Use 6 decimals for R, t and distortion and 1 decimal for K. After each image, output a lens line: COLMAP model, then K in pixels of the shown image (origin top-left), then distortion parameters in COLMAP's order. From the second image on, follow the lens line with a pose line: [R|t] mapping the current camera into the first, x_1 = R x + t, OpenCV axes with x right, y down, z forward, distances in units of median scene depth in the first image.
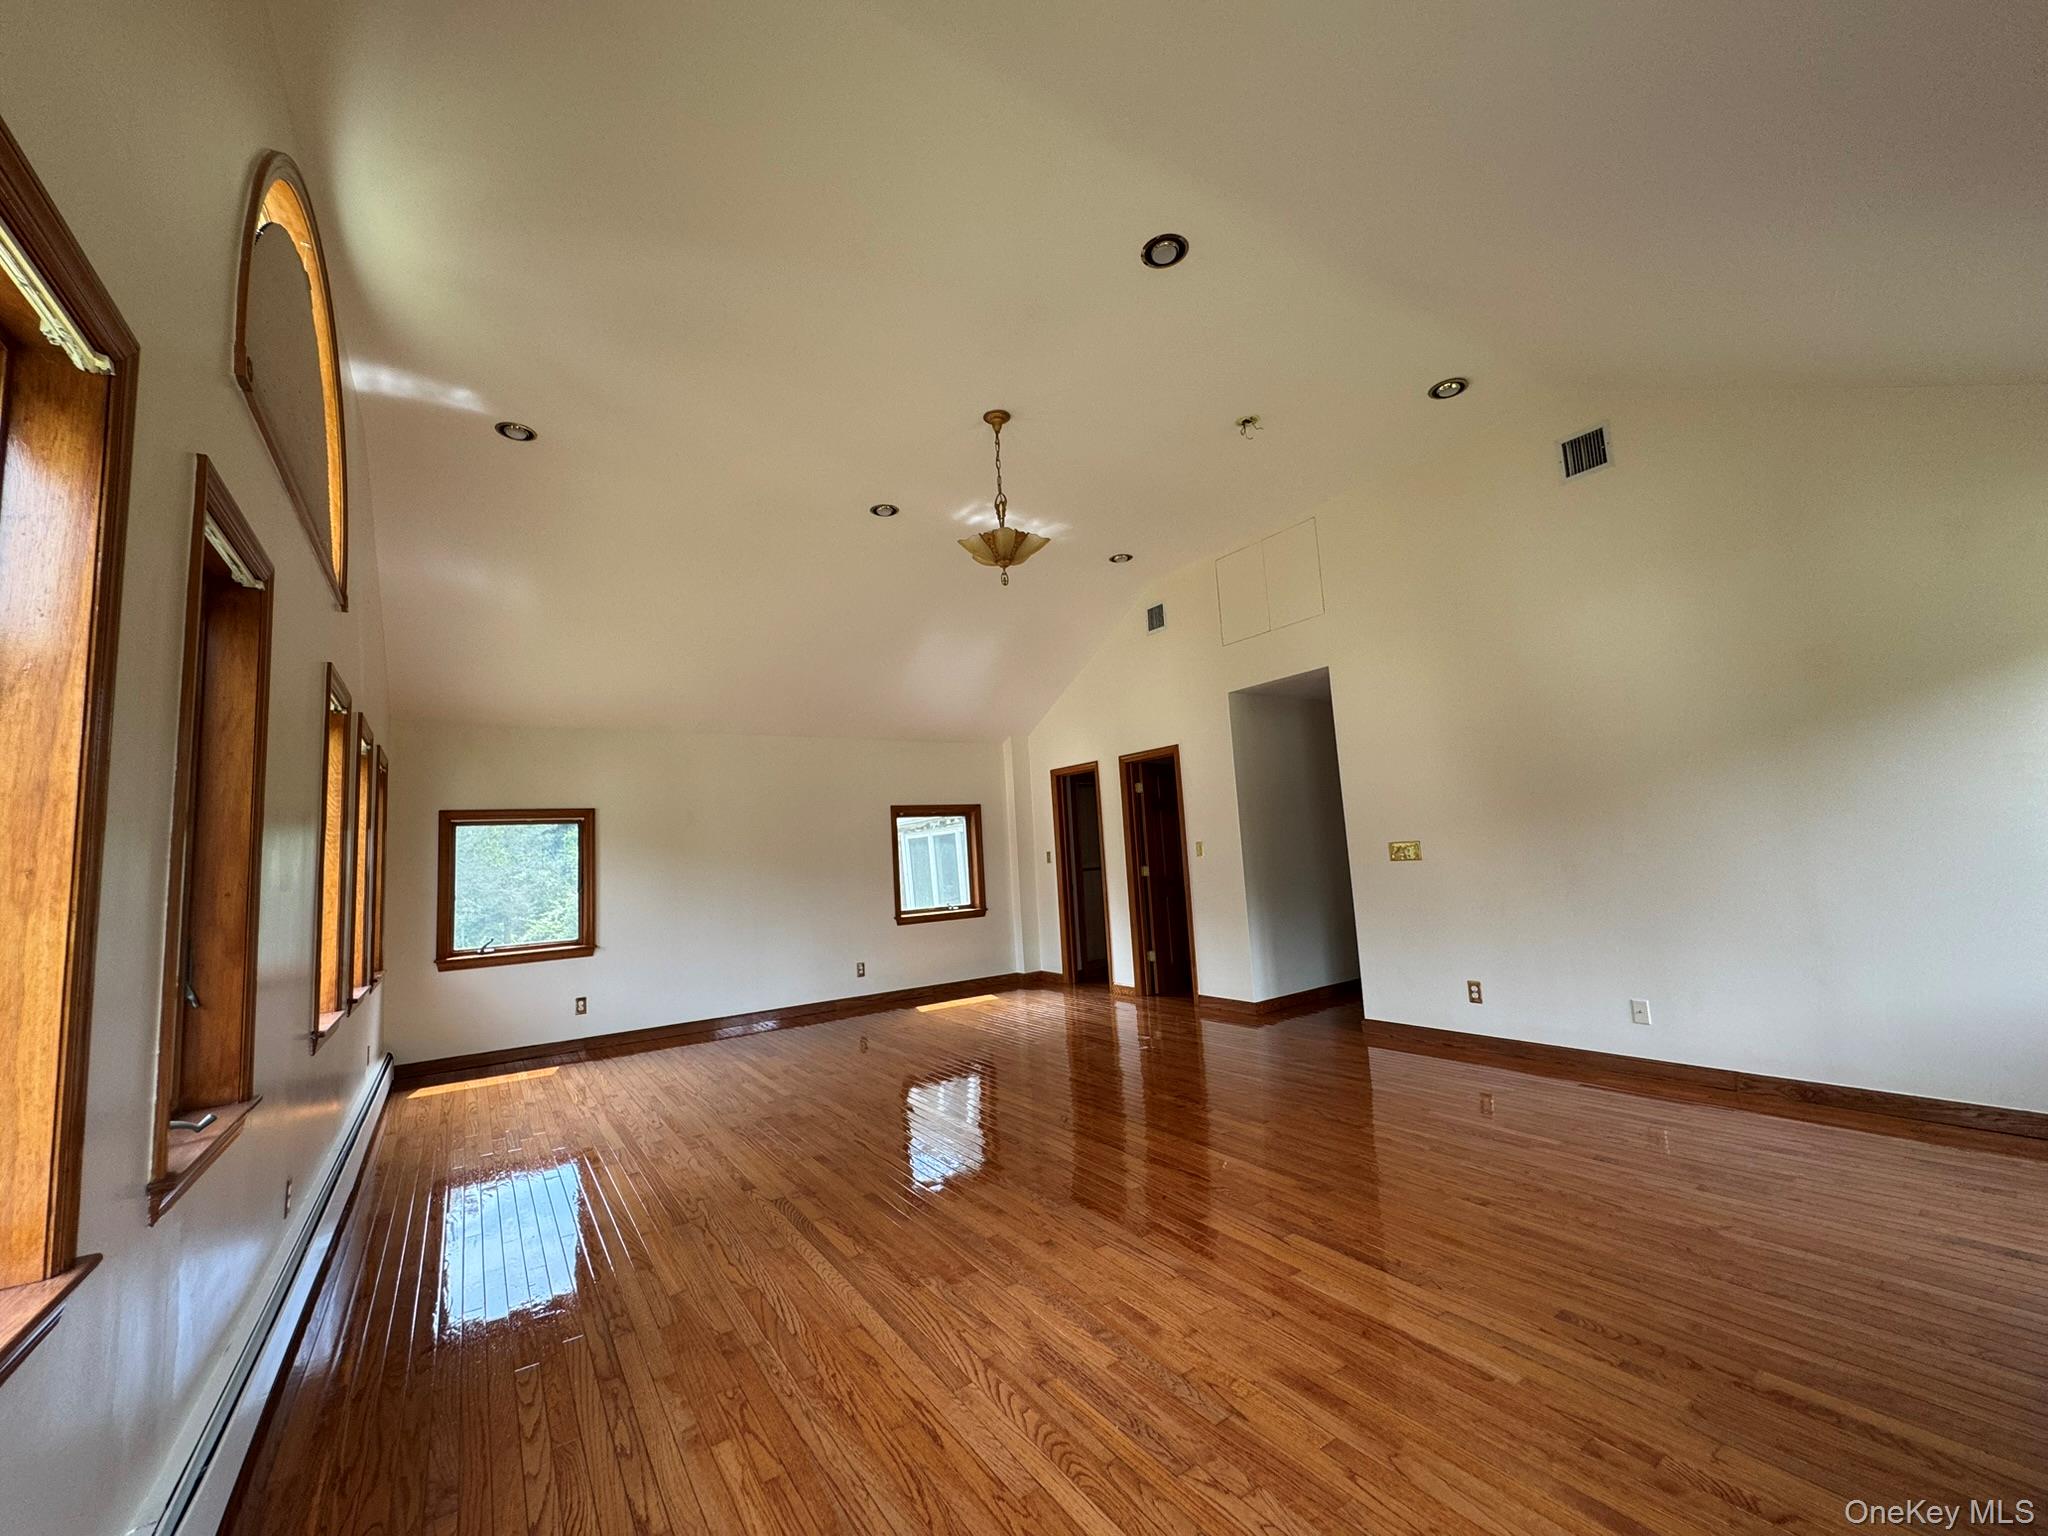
lens RADIAL K [[818.8, 0, 1022.7], [0, 818.8, 765.3], [0, 0, 1]] dist [-0.003717, 0.001305]
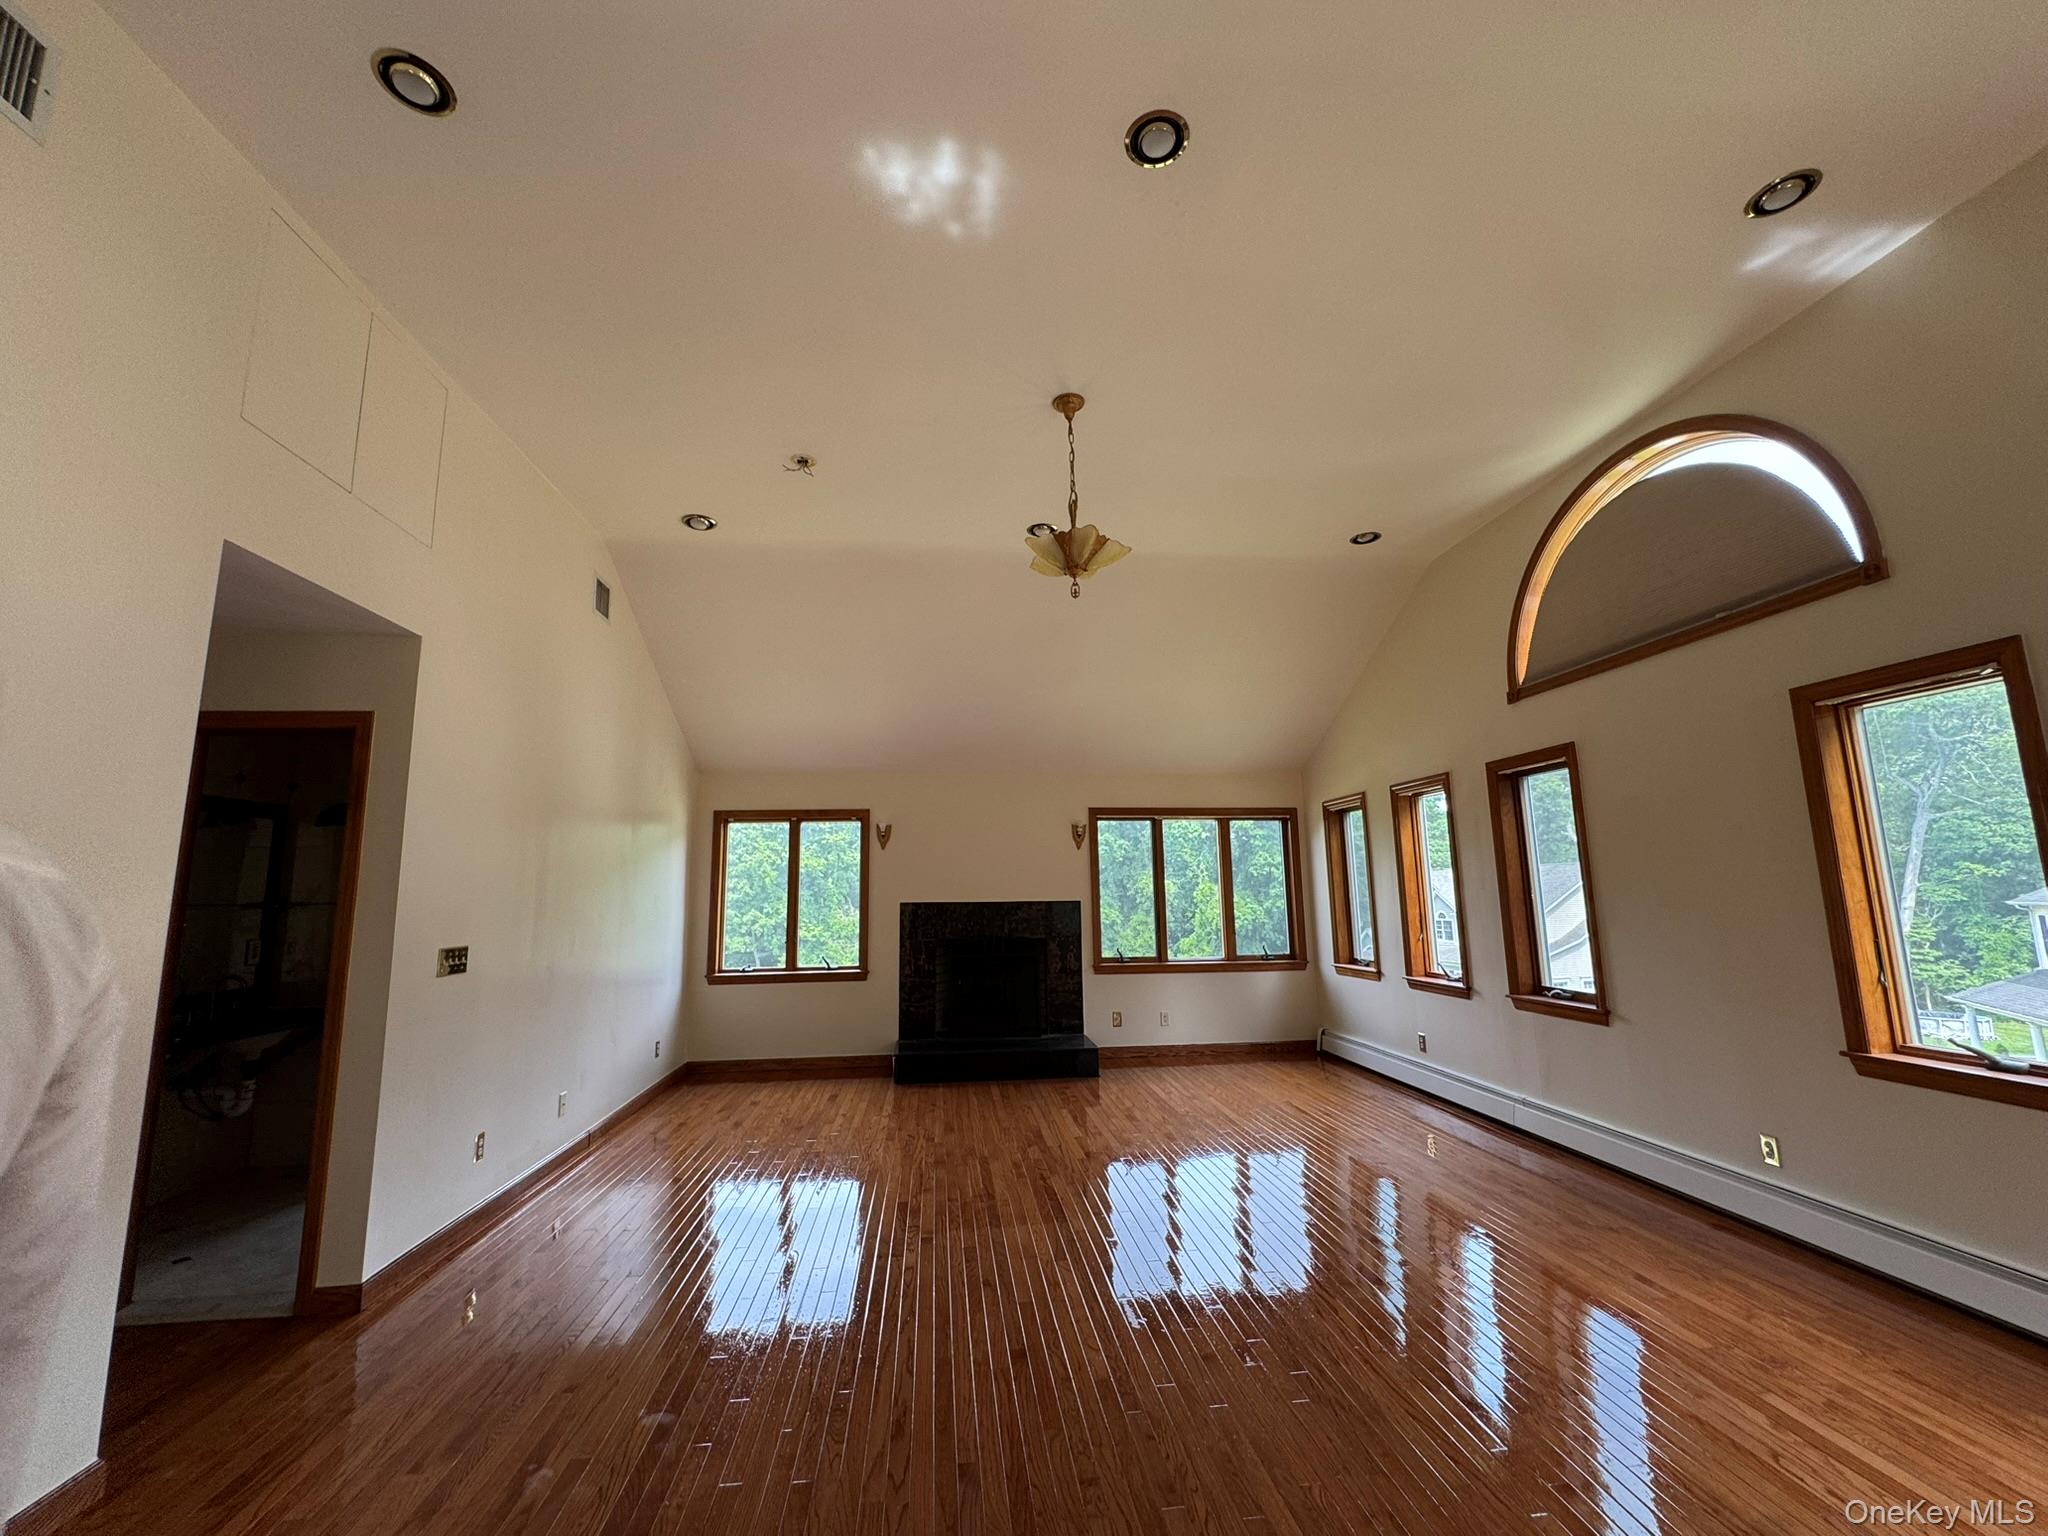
lens RADIAL K [[818.8, 0, 1020.0], [0, 818.8, 772.9], [0, 0, 1]] dist [-0.003717, 0.001305]
pose [[-0.880553, 0.143361, 0.451745, -0.287564], [0.017409, 0.962295, -0.271449, 0.156799], [-0.473628, -0.231161, -0.849848, 1.505480]]
